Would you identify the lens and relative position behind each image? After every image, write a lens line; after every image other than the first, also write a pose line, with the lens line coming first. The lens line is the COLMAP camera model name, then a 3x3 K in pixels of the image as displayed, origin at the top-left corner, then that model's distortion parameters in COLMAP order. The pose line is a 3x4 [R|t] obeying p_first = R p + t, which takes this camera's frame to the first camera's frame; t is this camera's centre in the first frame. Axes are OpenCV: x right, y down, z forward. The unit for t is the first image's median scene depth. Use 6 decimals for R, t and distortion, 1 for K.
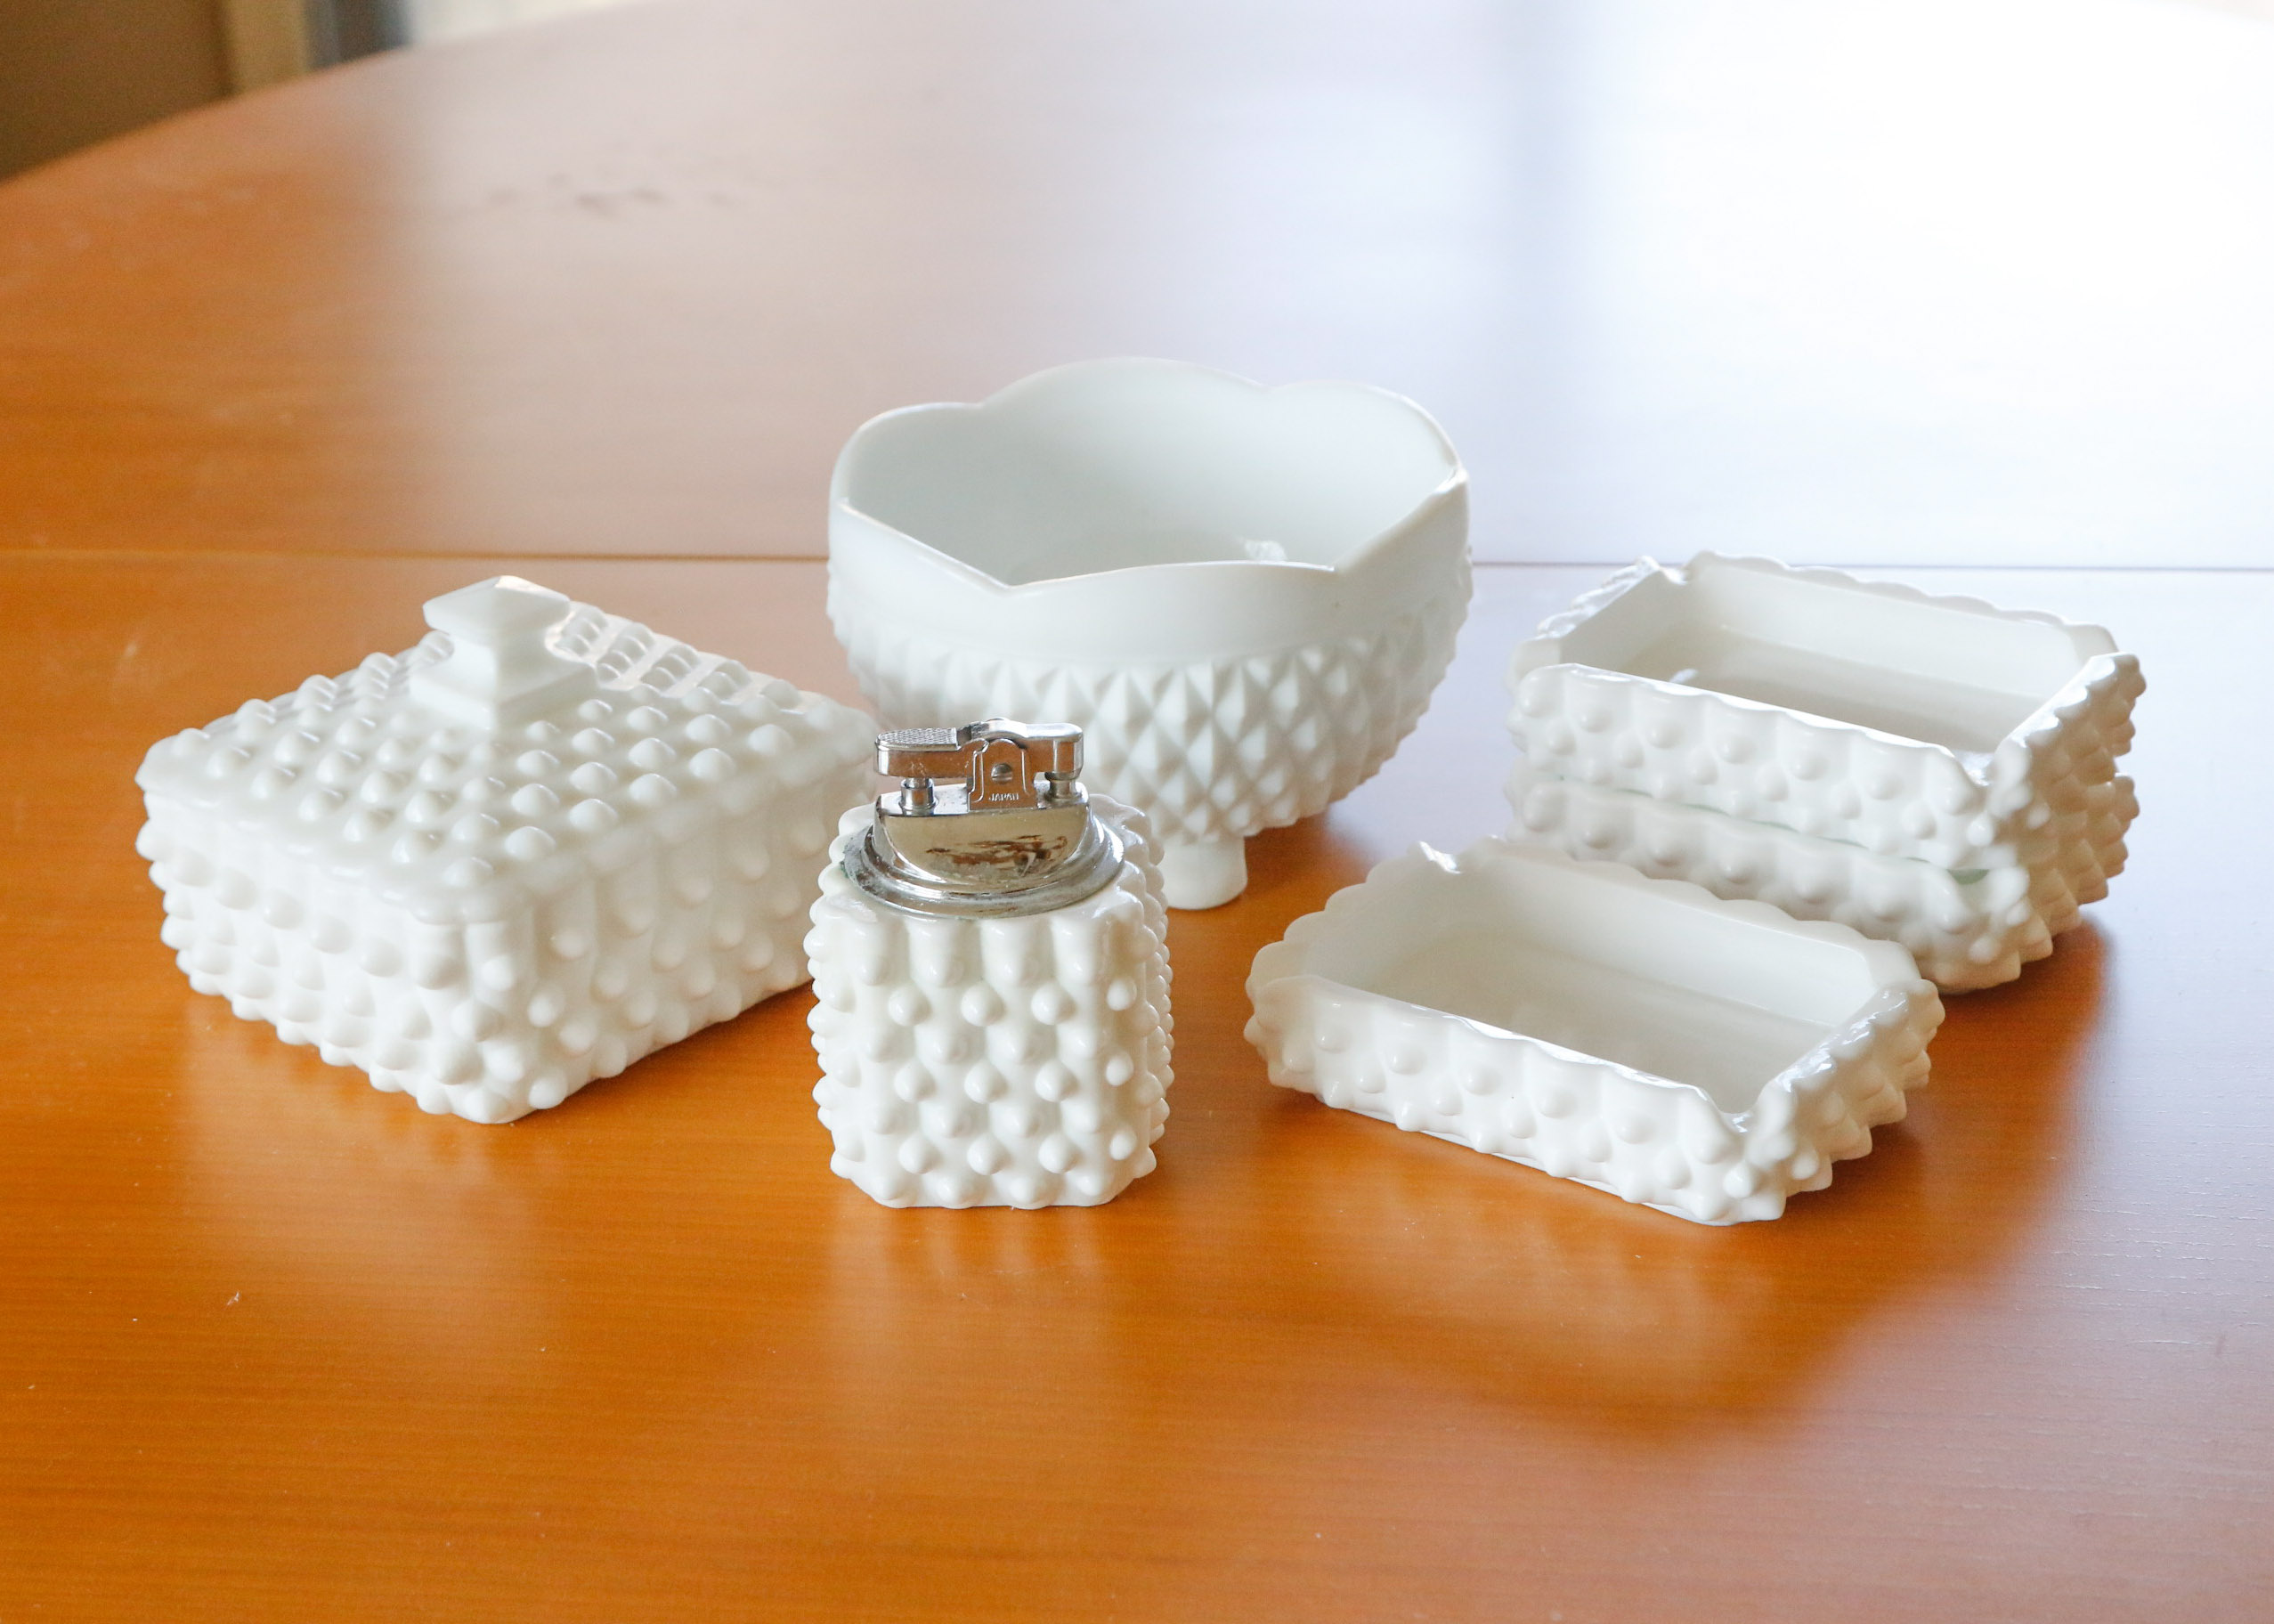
lens RADIAL K [[4084.6, 0, 1137.0], [0, 4084.6, 812.0], [0, 0, 1]] dist [0.000977, 0.110152]
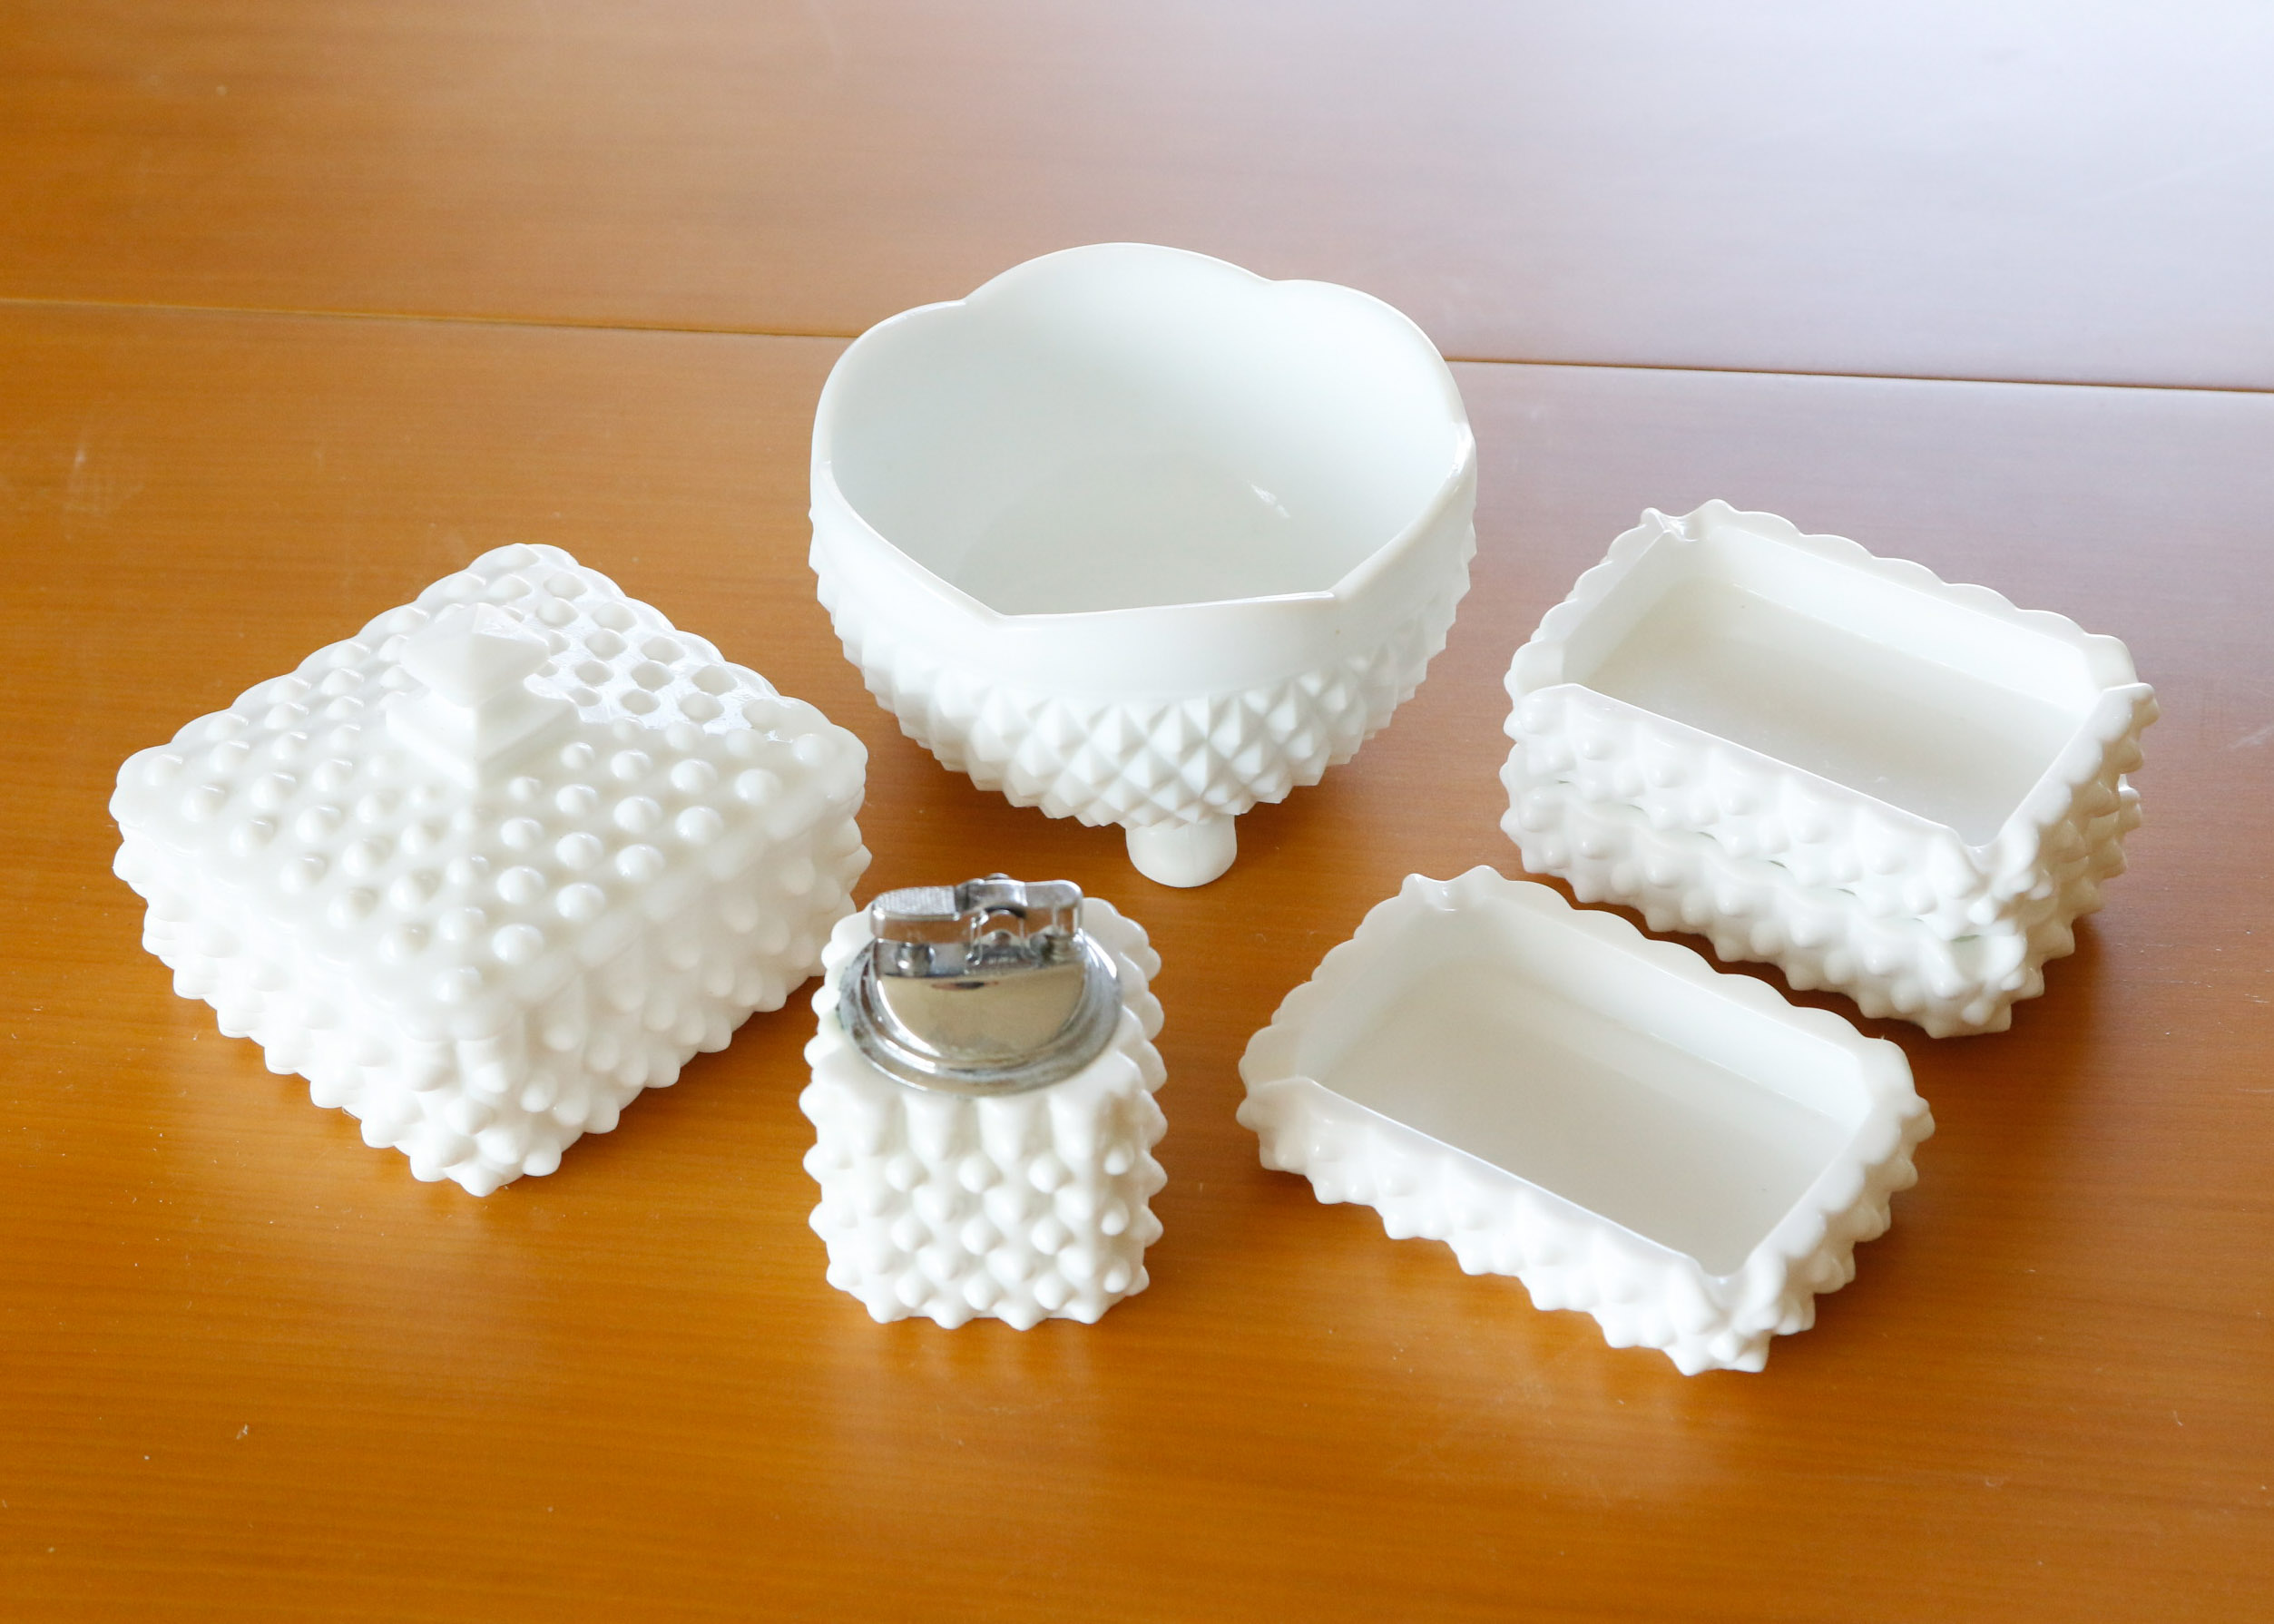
lens RADIAL K [[4084.3, 0, 1137.0], [0, 4084.3, 812.0], [0, 0, 1]] dist [0.000977, 0.110152]
pose [[0.999813, 0.007649, 0.017767, -0.016545], [-0.012203, 0.962087, 0.272471, -0.287462], [-0.015009, -0.272637, 0.962000, 0.056008]]
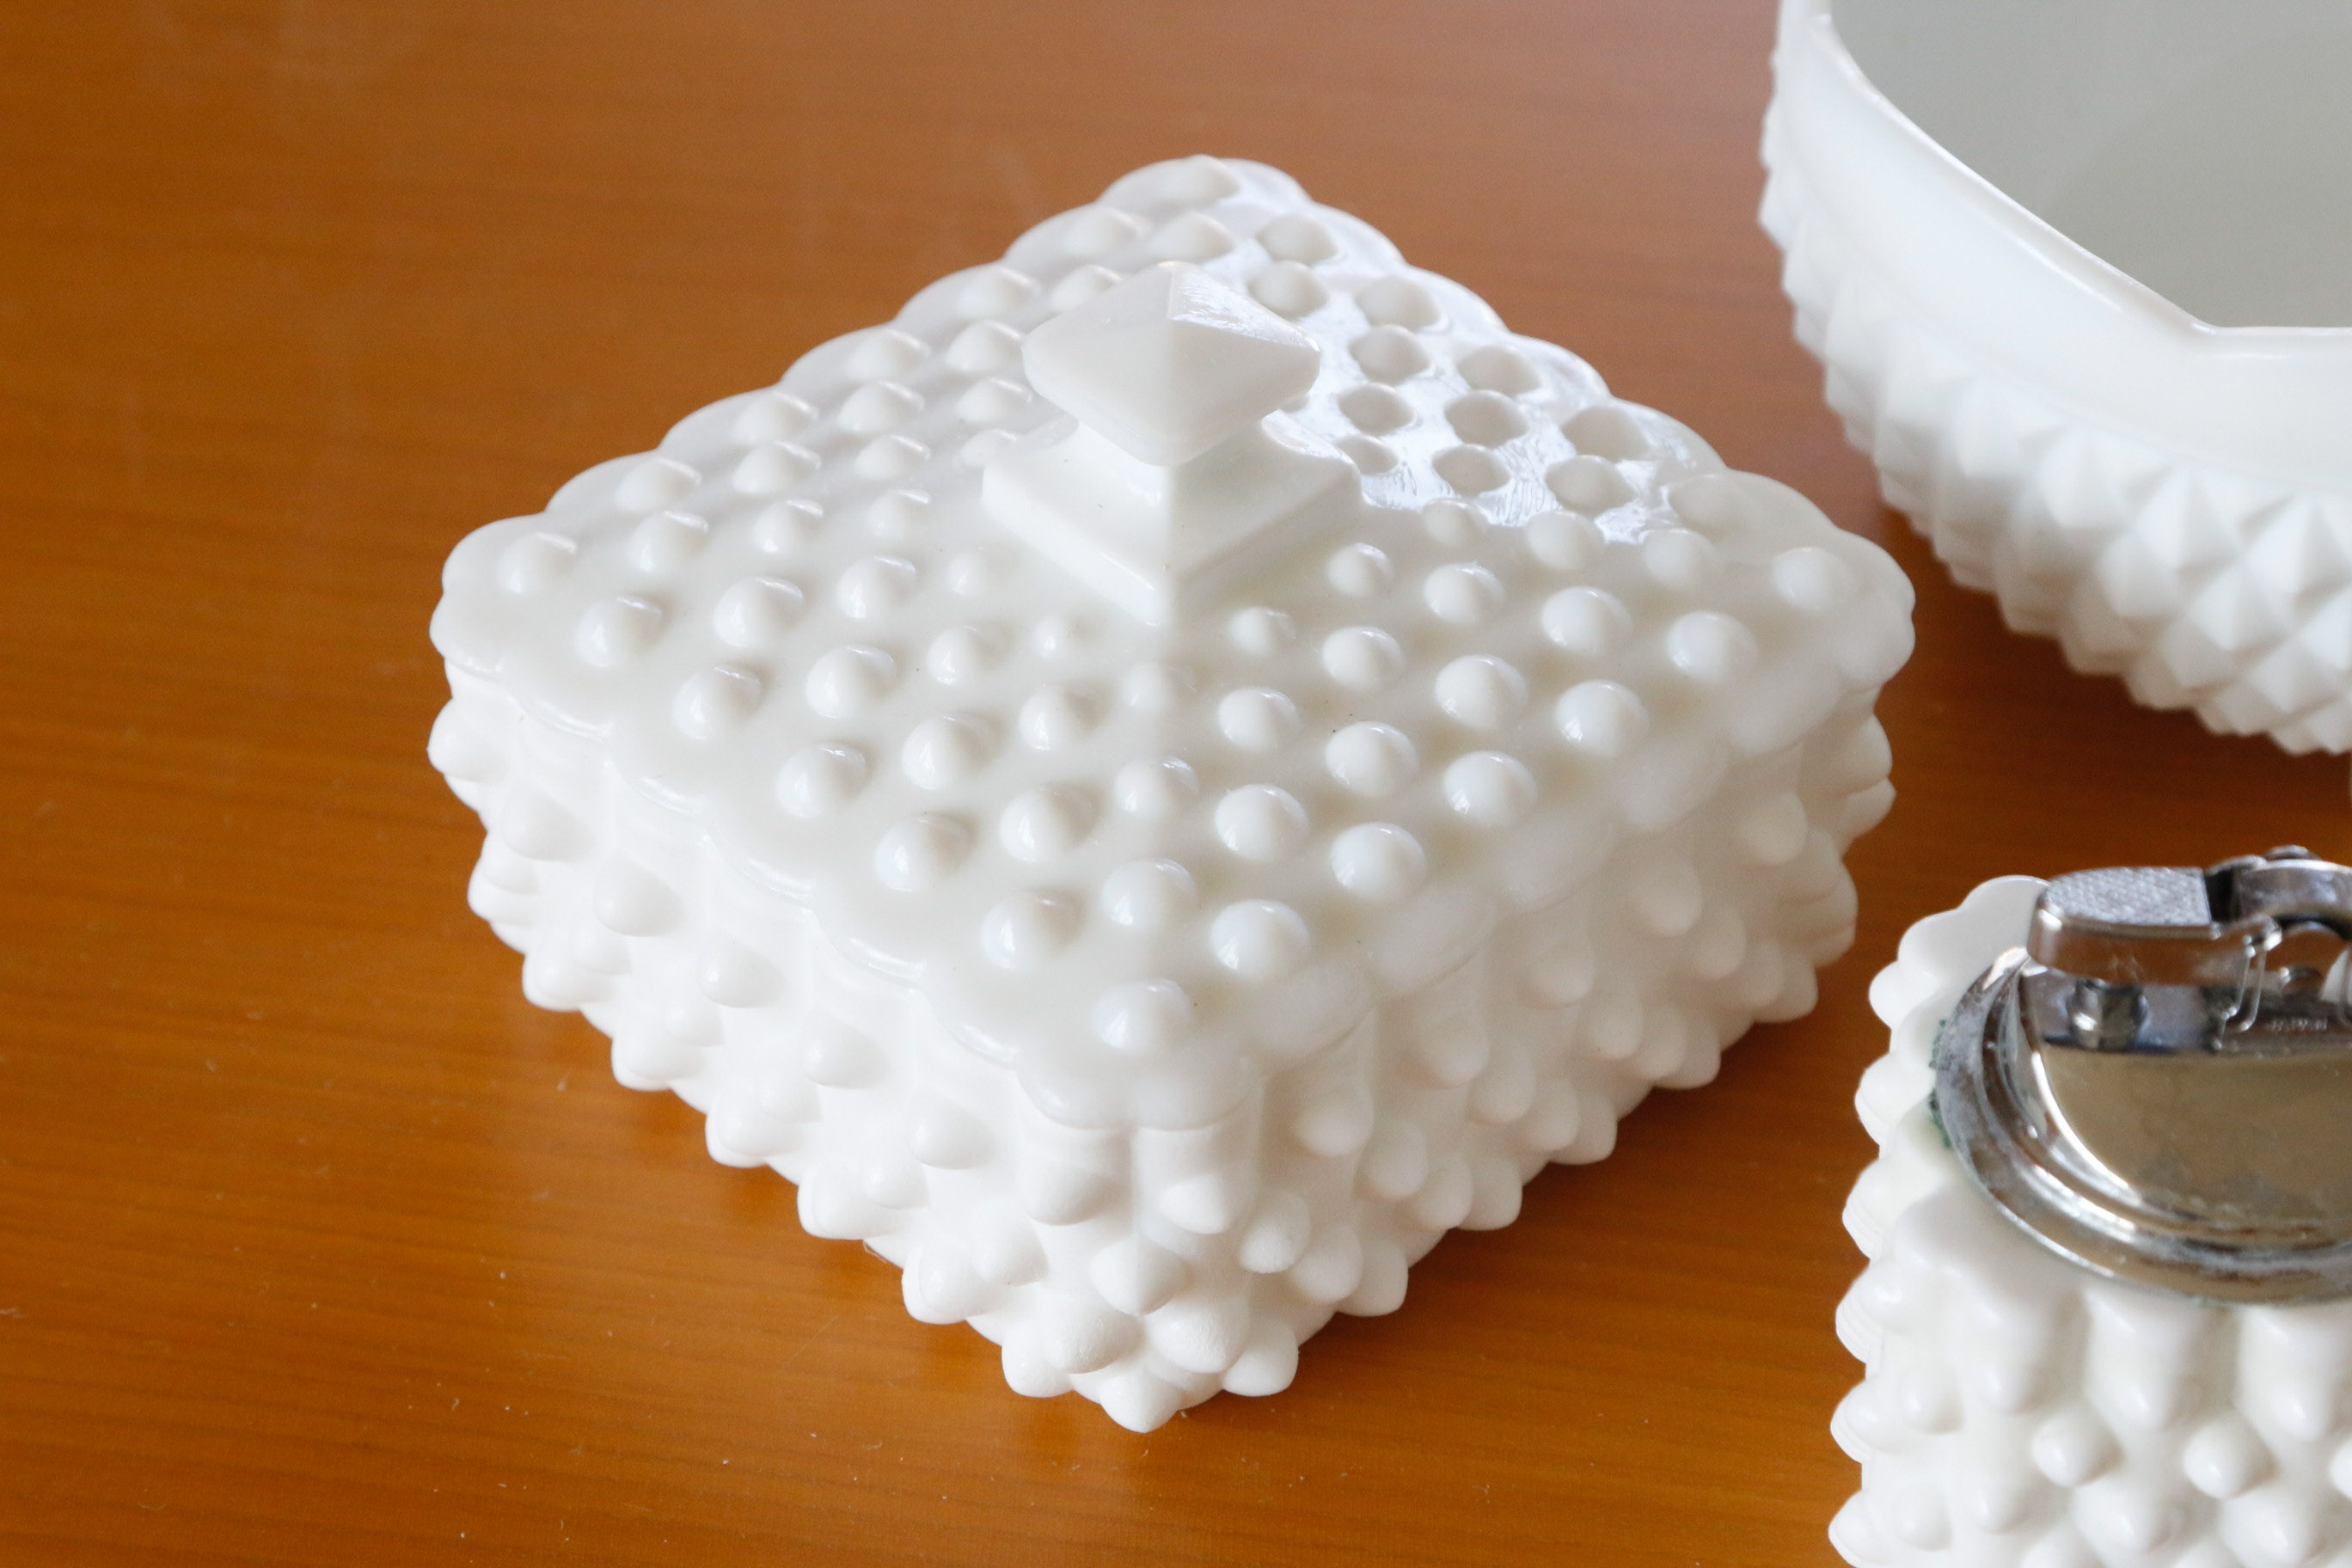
lens RADIAL K [[6136.3, 0, 1176.0], [0, 6136.3, 784.0], [0, 0, 1]] dist [0.137255, 0.053592]
pose [[0.998041, 0.052165, -0.034530, -0.131376], [-0.040101, 0.957132, 0.286864, -0.218419], [0.048014, -0.284917, 0.957349, 0.287302]]
